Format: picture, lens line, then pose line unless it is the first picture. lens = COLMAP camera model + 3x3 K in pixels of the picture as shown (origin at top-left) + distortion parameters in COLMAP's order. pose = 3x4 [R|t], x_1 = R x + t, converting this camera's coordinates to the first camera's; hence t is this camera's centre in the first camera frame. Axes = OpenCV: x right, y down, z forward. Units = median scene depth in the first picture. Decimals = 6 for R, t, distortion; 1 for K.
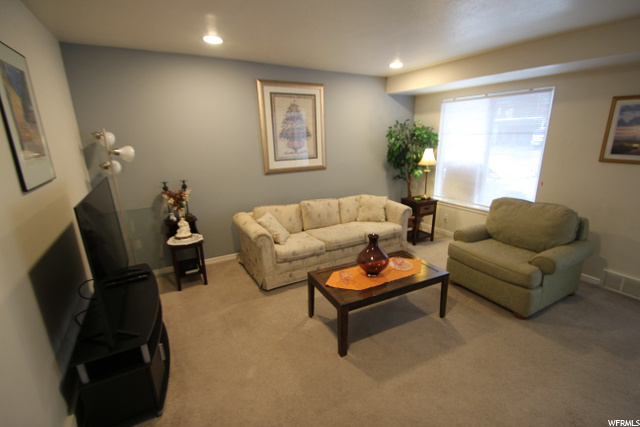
lens RADIAL K [[298.4, 0, 321.9], [0, 298.4, 219.1], [0, 0, 1]] dist [-0.002274, -0.002175]
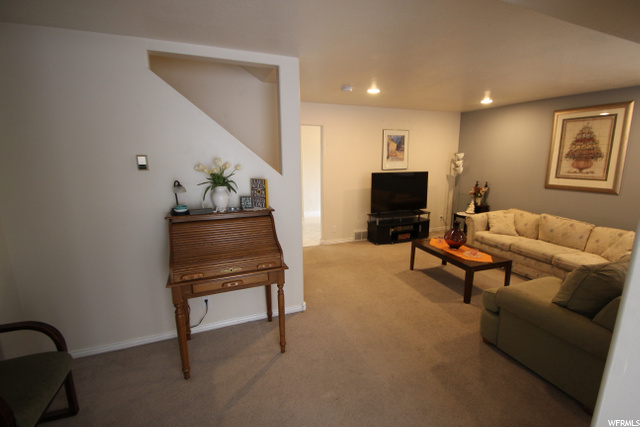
lens RADIAL K [[298.4, 0, 321.2], [0, 298.4, 211.1], [0, 0, 1]] dist [-0.002274, -0.002175]
pose [[-0.146482, 0.205496, -0.967633, 1.104785], [-0.257502, 0.936541, 0.237874, -0.116442], [0.955110, 0.284012, -0.084271, 0.282890]]
